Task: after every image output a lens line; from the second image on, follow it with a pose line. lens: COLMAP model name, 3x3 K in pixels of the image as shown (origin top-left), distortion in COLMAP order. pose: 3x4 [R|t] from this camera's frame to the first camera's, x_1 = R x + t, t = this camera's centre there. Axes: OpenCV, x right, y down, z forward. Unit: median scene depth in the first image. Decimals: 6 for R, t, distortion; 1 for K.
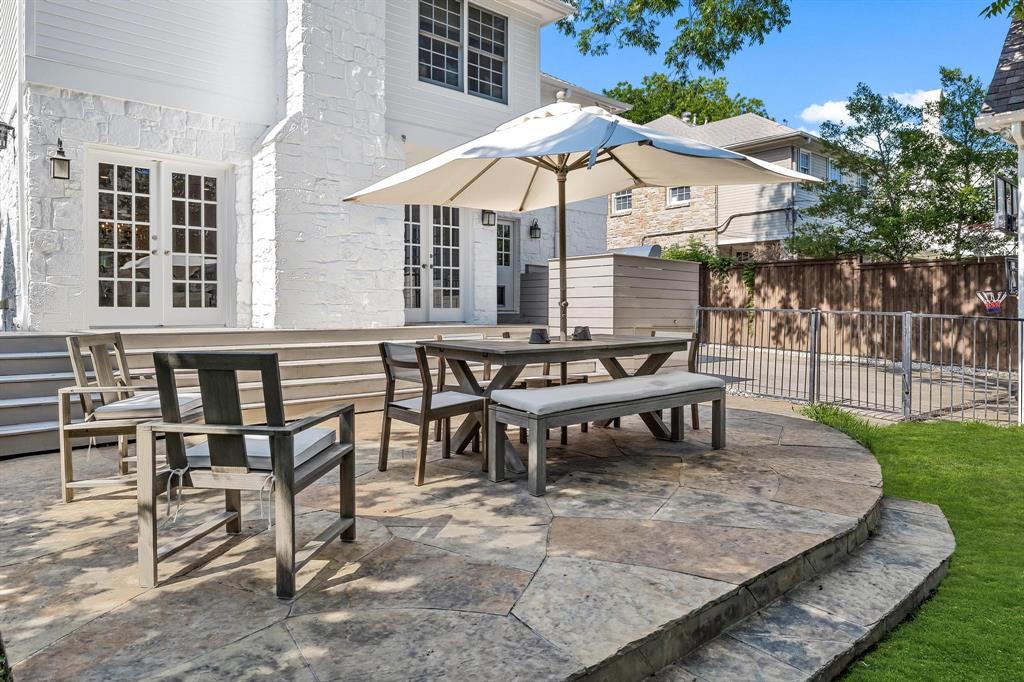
lens RADIAL K [[645.9, 0, 510.4], [0, 645.9, 321.2], [0, 0, 1]] dist [-0.000676, -0.000665]
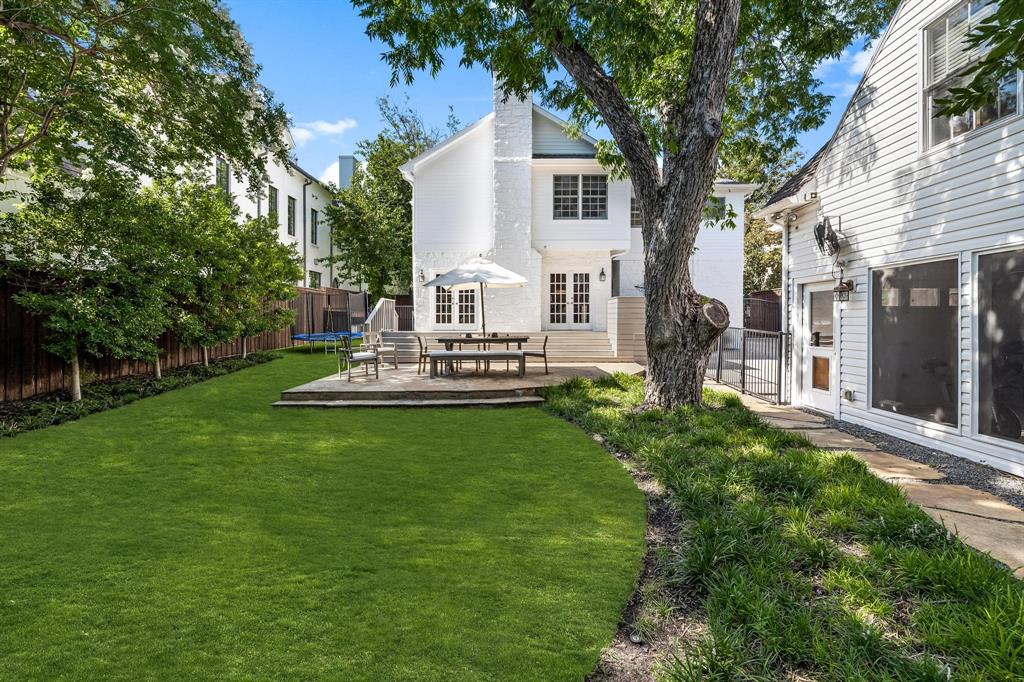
lens RADIAL K [[452.7, 0, 509.1], [0, 452.7, 321.4], [0, 0, 1]] dist [0.000107, 0.000061]
pose [[0.736469, 0.000576, -0.676471, 0.668607], [-0.010077, 0.999898, -0.010120, -0.009152], [0.676396, 0.014270, 0.736400, -0.191643]]
